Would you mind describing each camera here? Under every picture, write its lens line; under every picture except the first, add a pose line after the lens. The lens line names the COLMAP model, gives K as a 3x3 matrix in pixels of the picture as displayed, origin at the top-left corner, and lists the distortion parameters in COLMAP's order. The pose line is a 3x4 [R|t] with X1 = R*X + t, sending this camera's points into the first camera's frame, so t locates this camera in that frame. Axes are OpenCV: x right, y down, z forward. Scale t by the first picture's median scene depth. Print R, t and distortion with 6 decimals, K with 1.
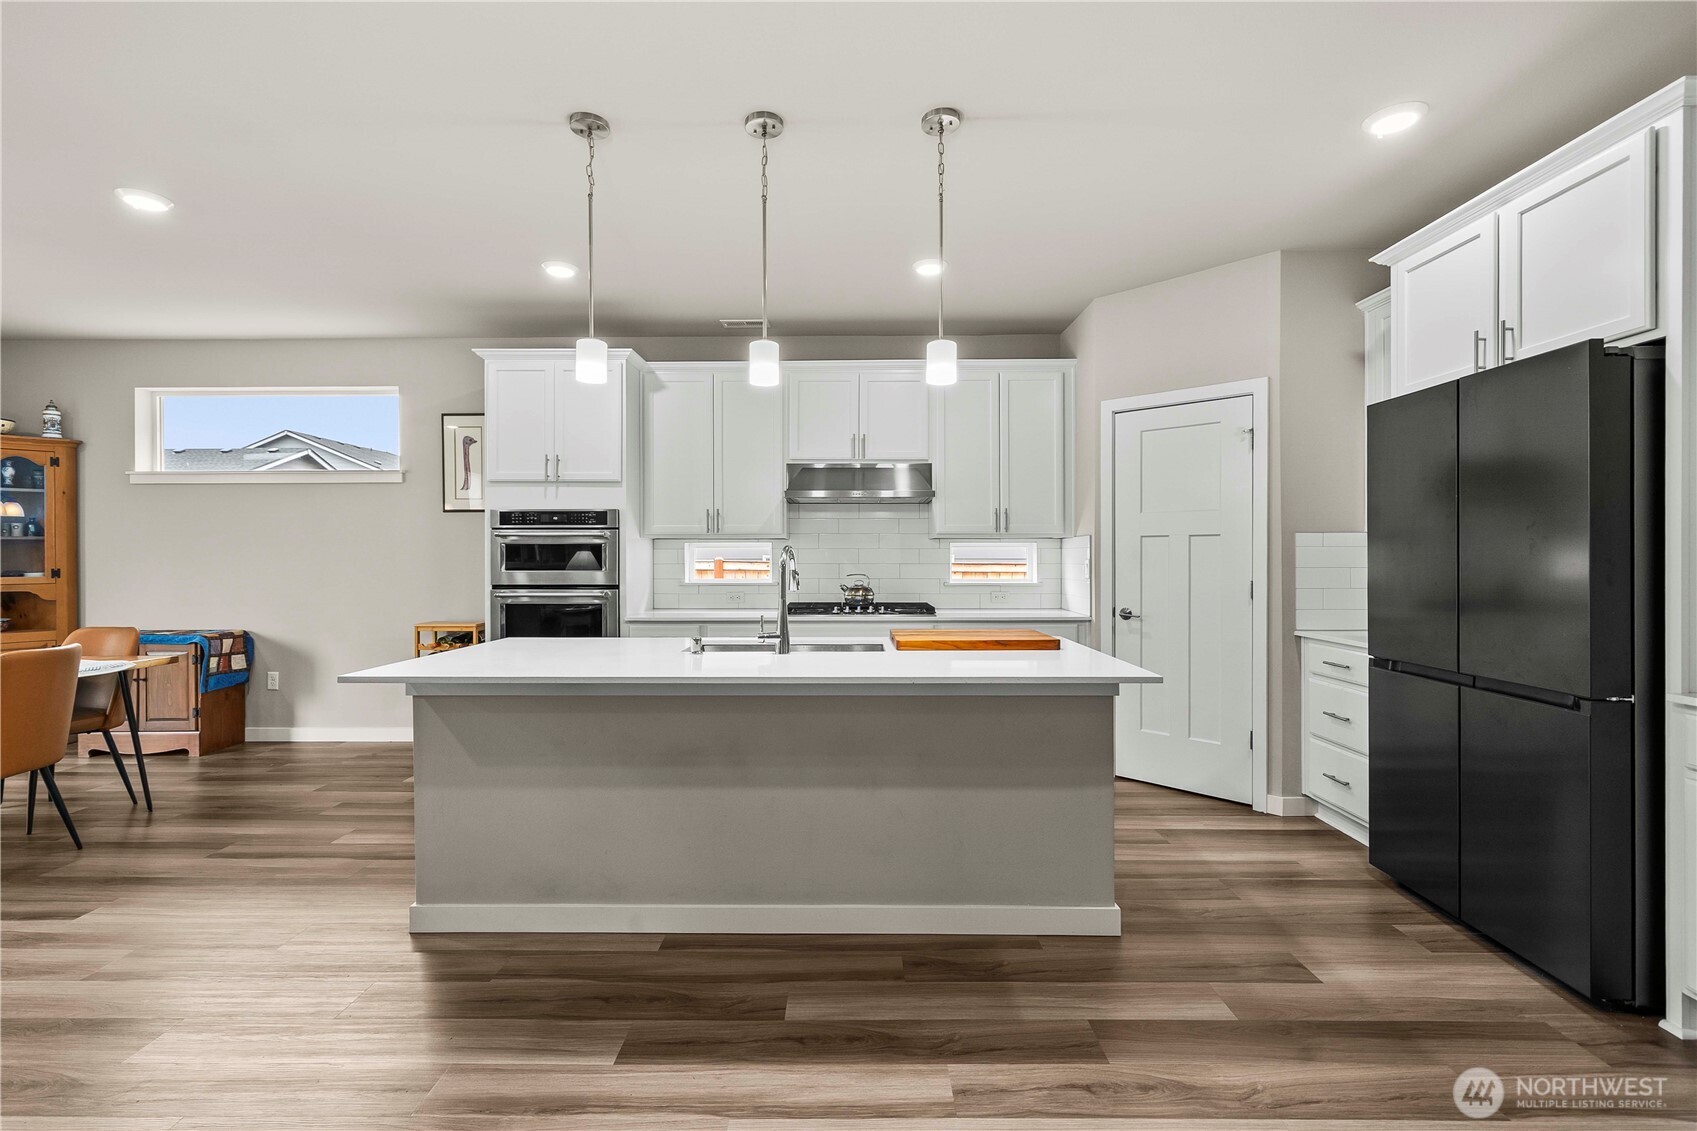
lens RADIAL K [[751.7, 0, 847.3], [0, 751.7, 556.7], [0, 0, 1]] dist [0.000492, -0.000003]
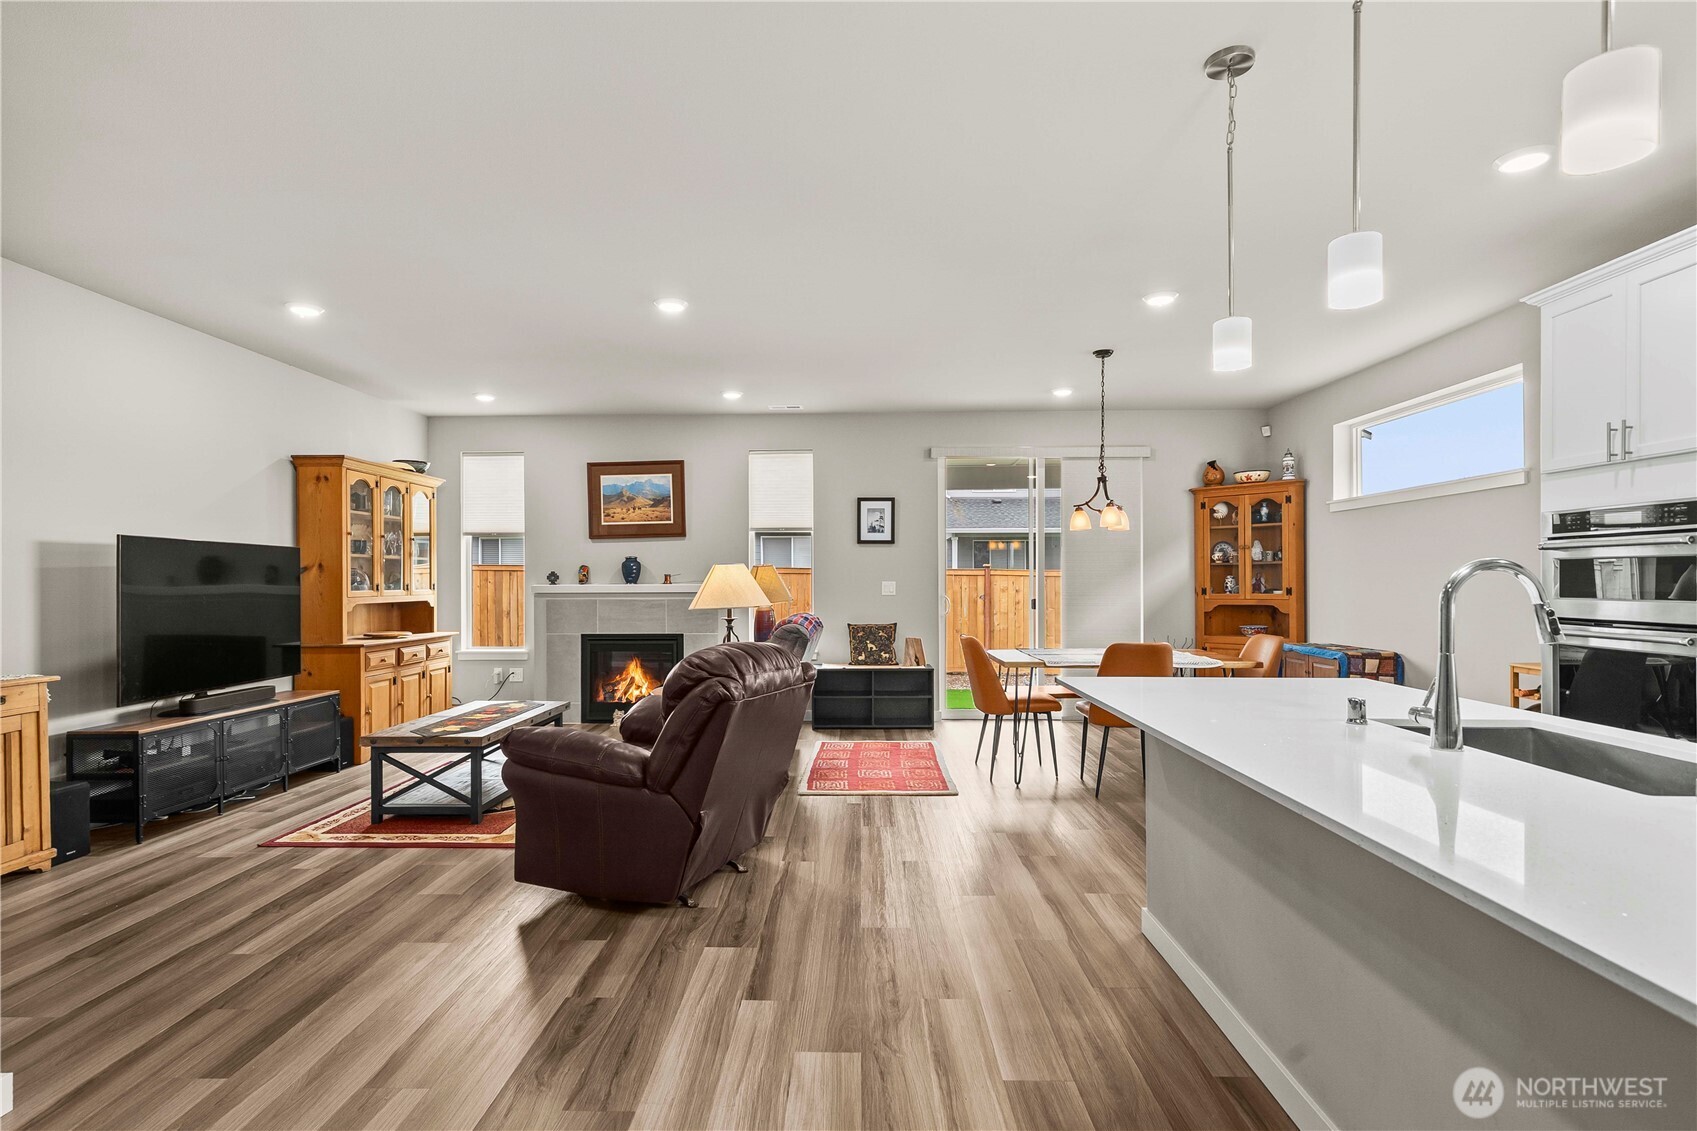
lens RADIAL K [[830.0, 0, 837.1], [0, 830.0, 583.8], [0, 0, 1]] dist [0.003476, 0.000130]
pose [[-0.014396, 0.007277, -0.999870, 0.298080], [0.001342, 0.999973, 0.007258, -0.000807], [0.999895, -0.001238, -0.014406, 0.293501]]
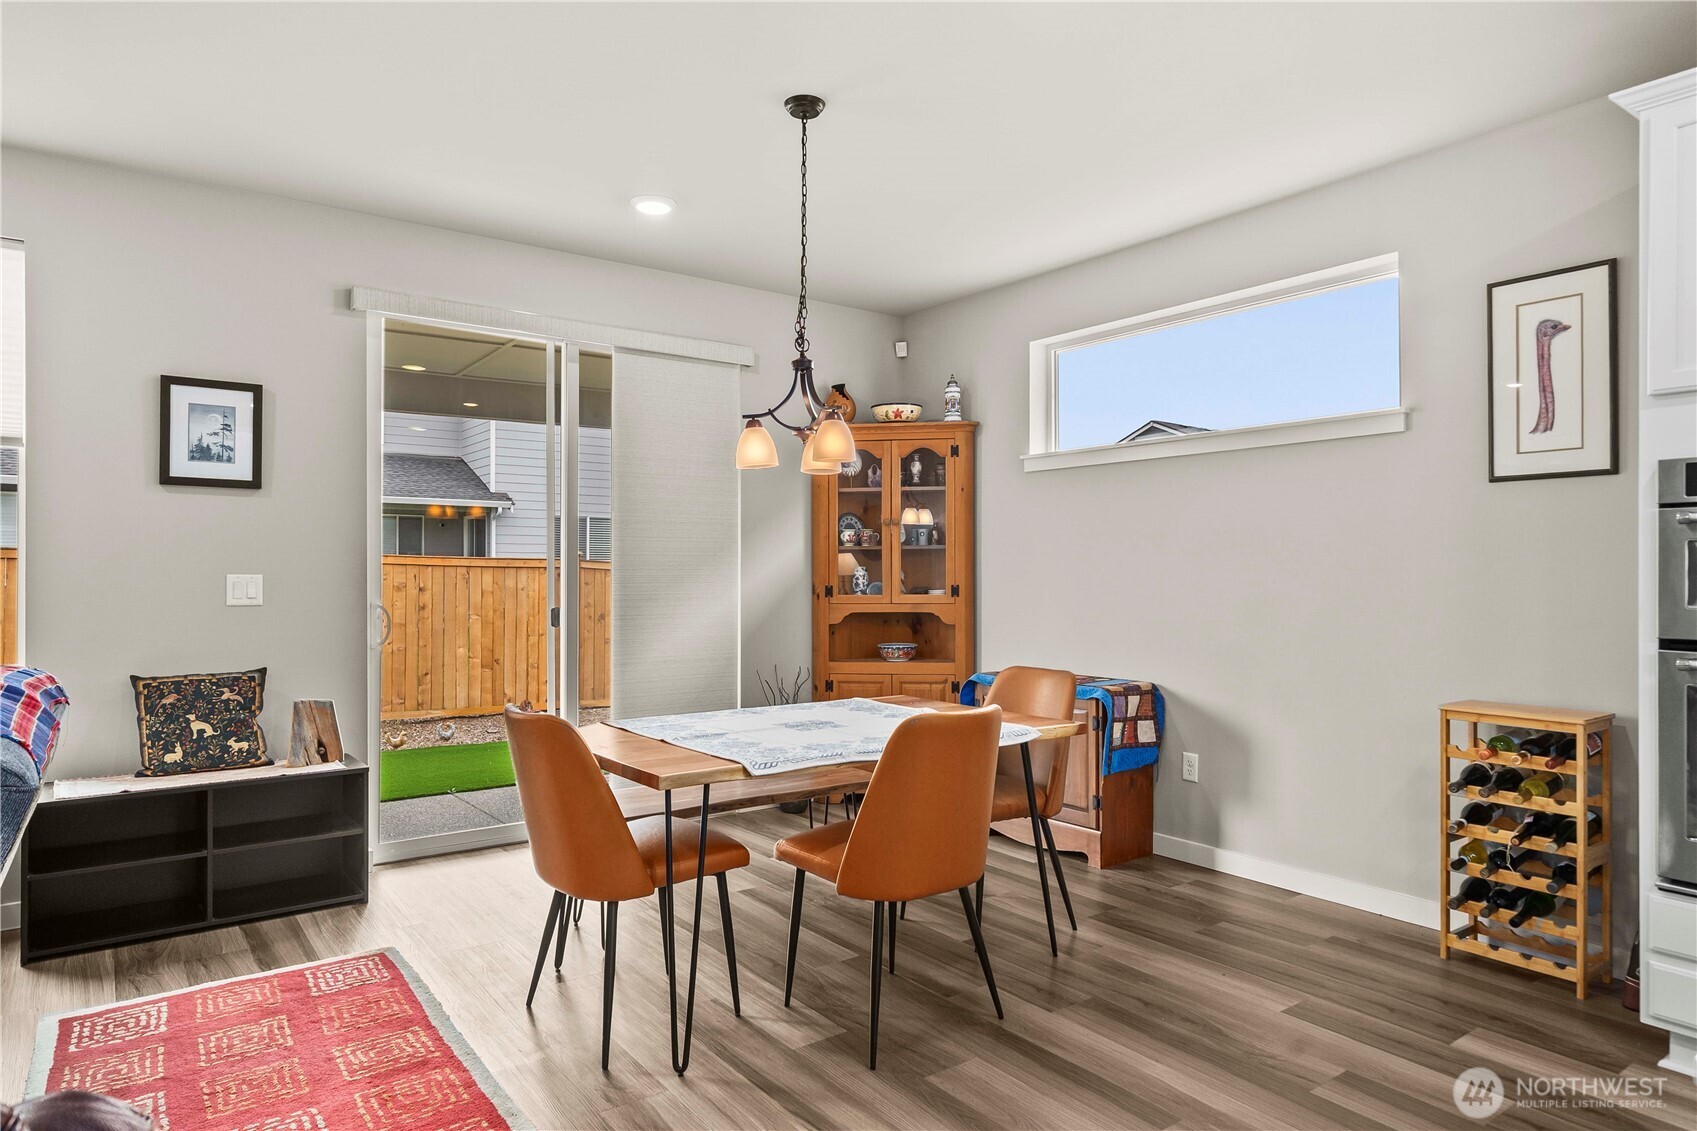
lens RADIAL K [[1027.2, 0, 848.5], [0, 1027.2, 565.5], [0, 0, 1]] dist [-0.000813, 0.000381]
pose [[0.603054, -0.001348, -0.797699, -0.254978], [-0.004511, 0.999977, -0.005100, 0.001335], [0.797687, 0.006674, 0.603034, 0.255918]]
